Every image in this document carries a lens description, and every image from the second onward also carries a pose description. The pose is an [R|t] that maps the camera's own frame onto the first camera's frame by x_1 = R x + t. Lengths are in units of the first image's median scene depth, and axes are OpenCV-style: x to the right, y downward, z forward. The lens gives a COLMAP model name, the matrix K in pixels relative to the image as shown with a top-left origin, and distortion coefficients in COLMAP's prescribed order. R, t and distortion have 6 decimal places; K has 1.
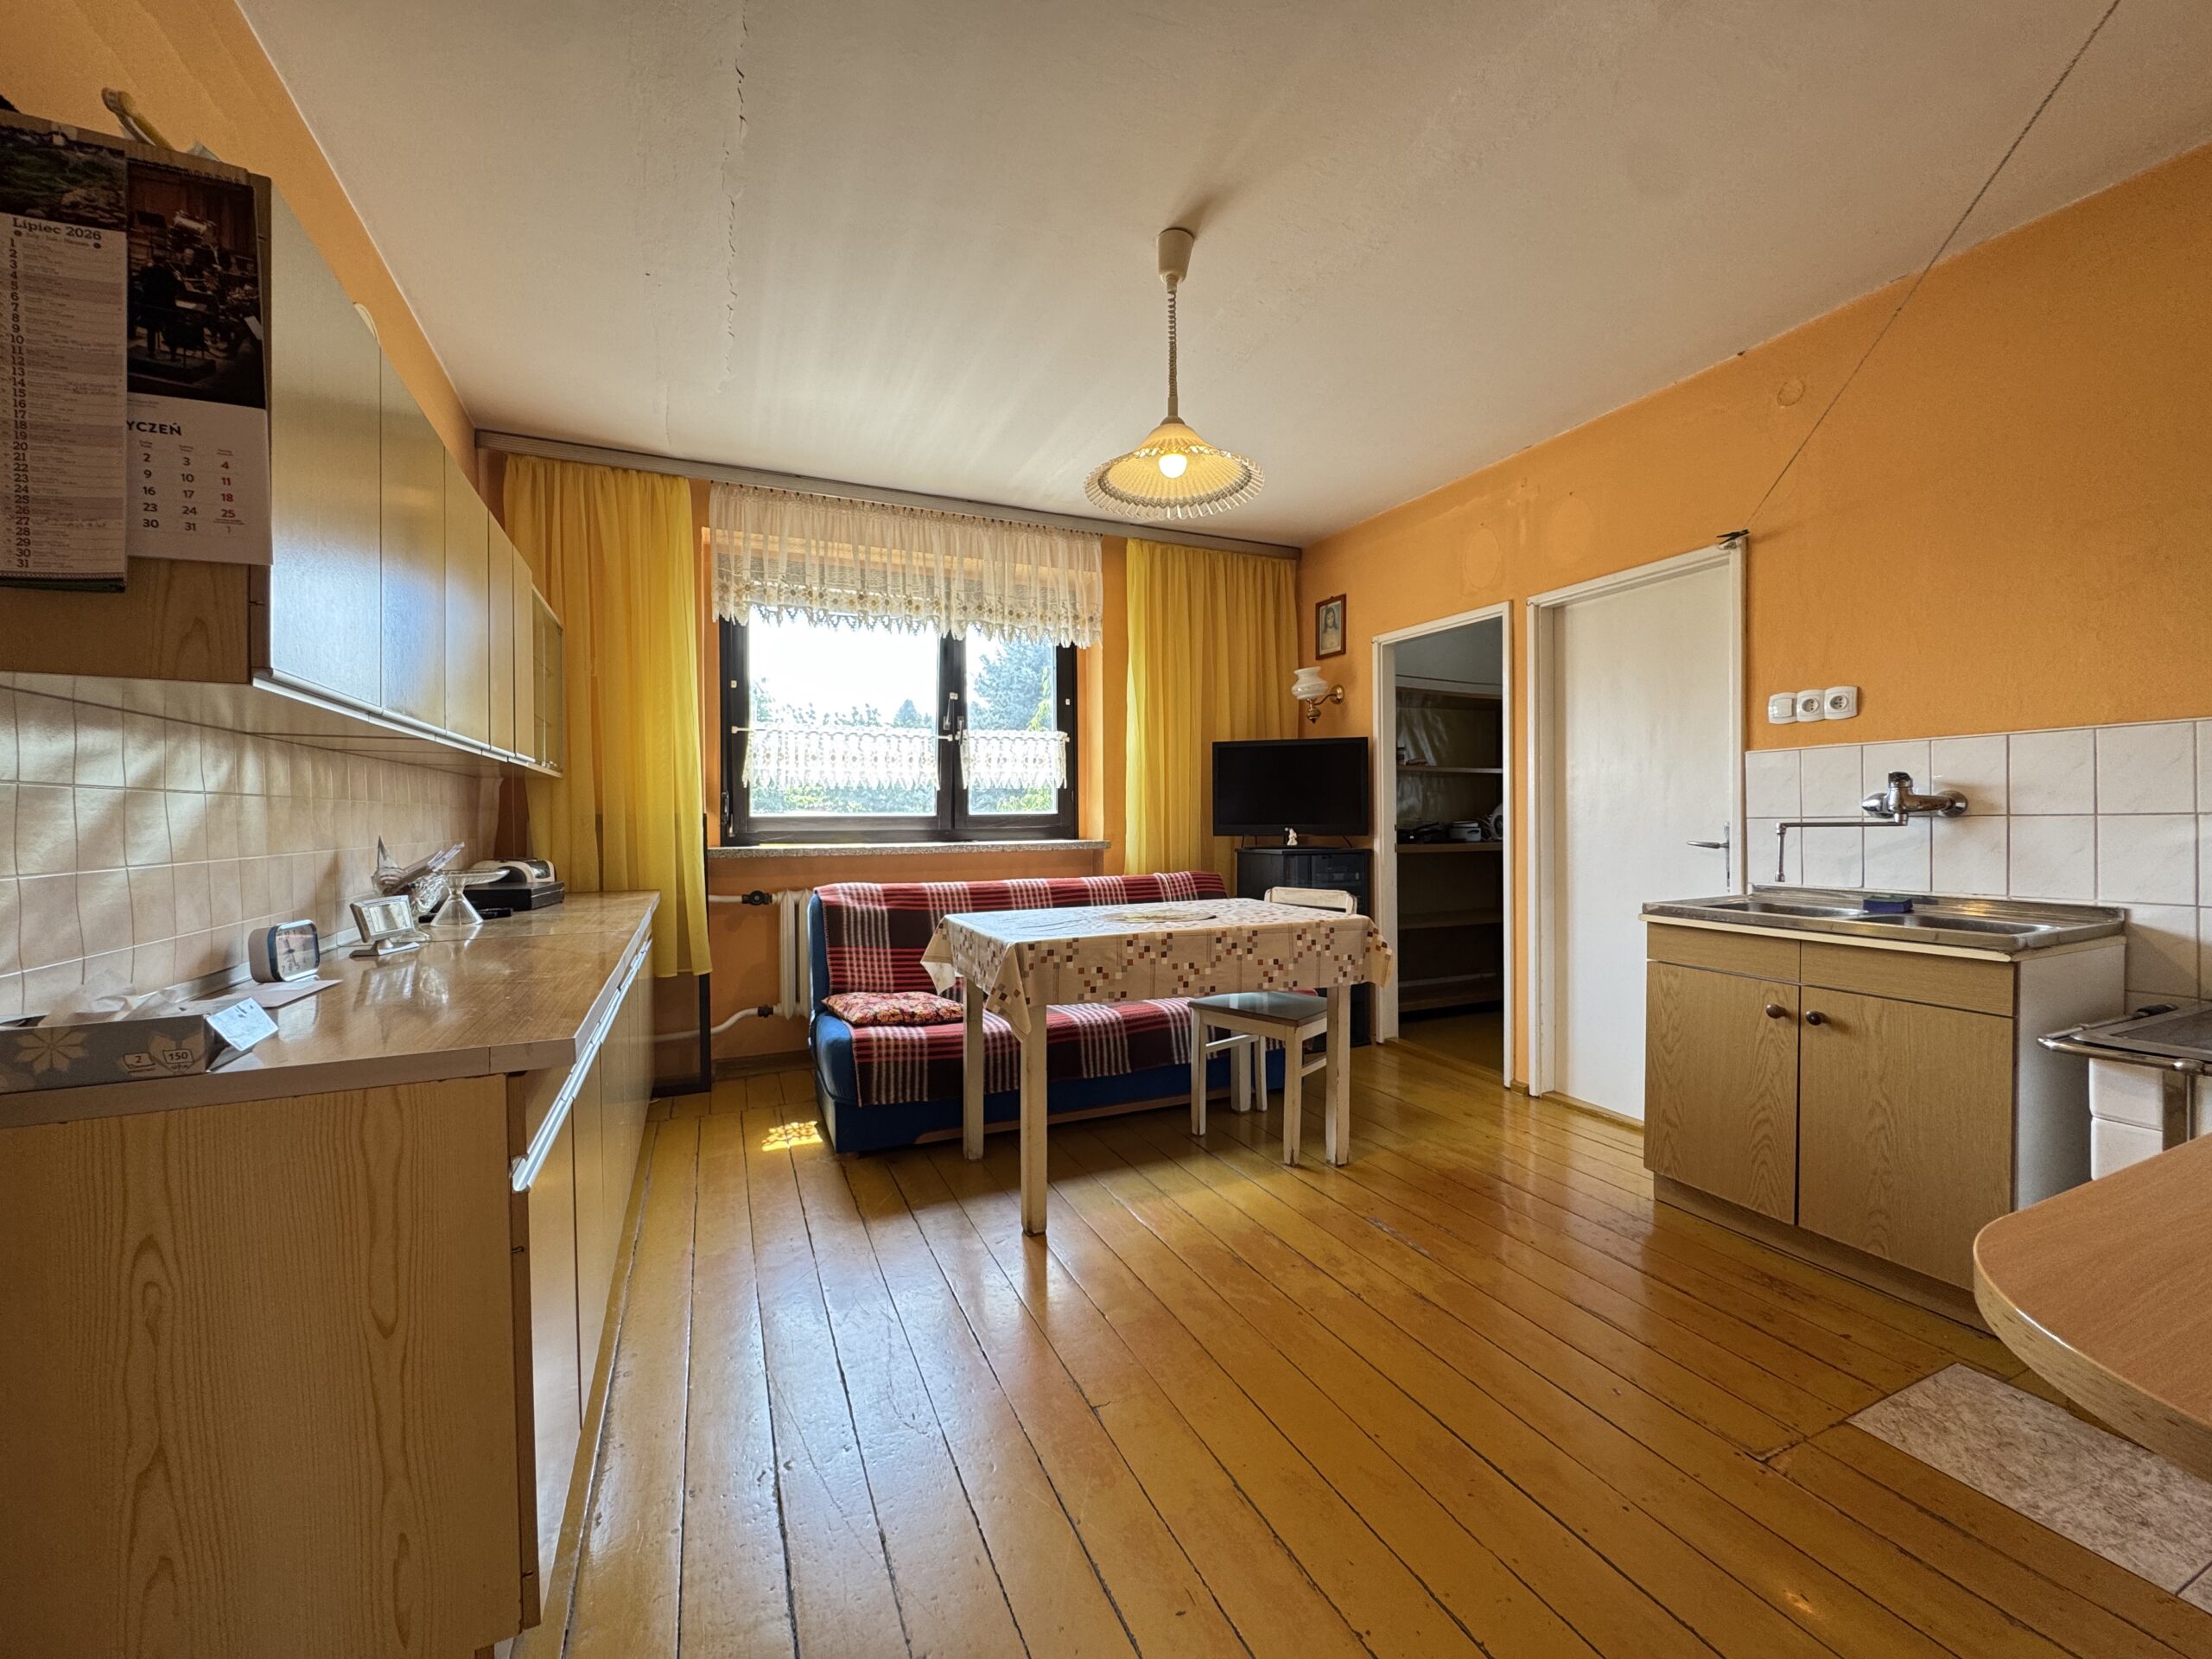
lens RADIAL K [[886.6, 0, 1106.8], [0, 886.6, 828.2], [0, 0, 1]] dist [-0.002973, 0.000027]
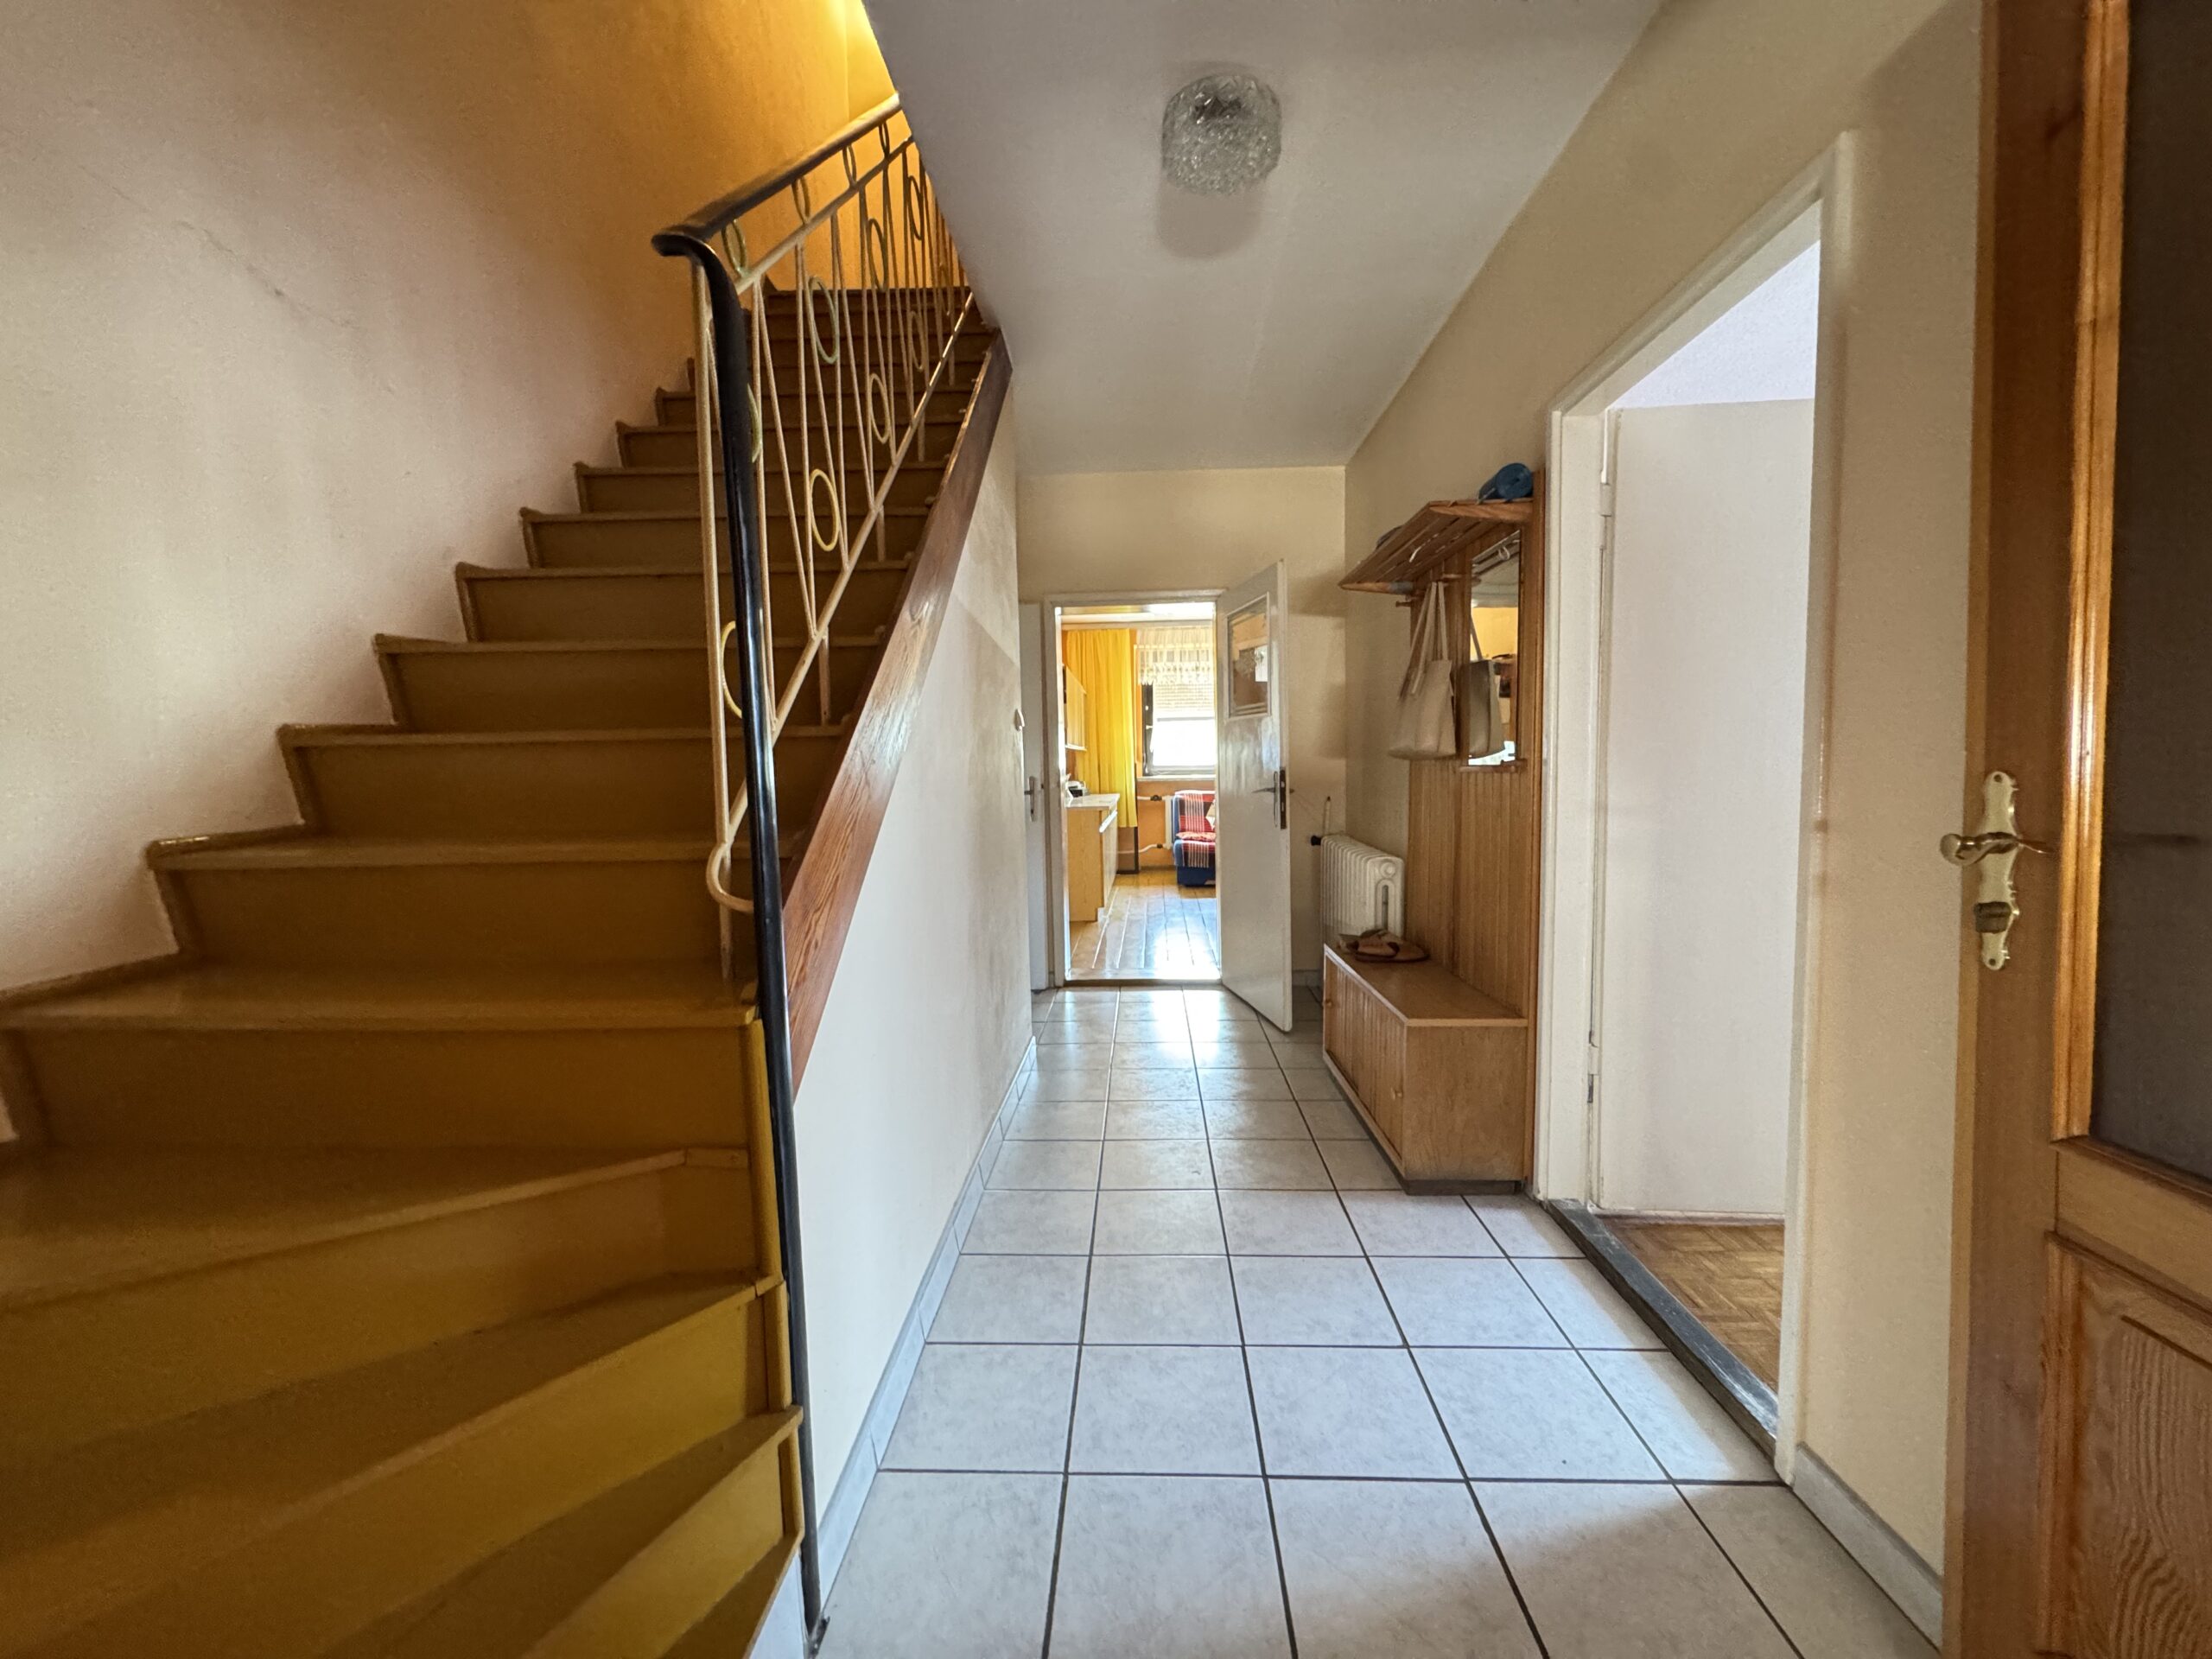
lens RADIAL K [[886.6, 0, 1106.8], [0, 886.6, 828.2], [0, 0, 1]] dist [-0.002973, 0.000027]
pose [[0.888817, 0.018053, -0.457907, 0.618882], [0.013591, 0.997746, 0.065718, 0.000184], [0.458061, -0.064635, 0.886568, -1.258260]]
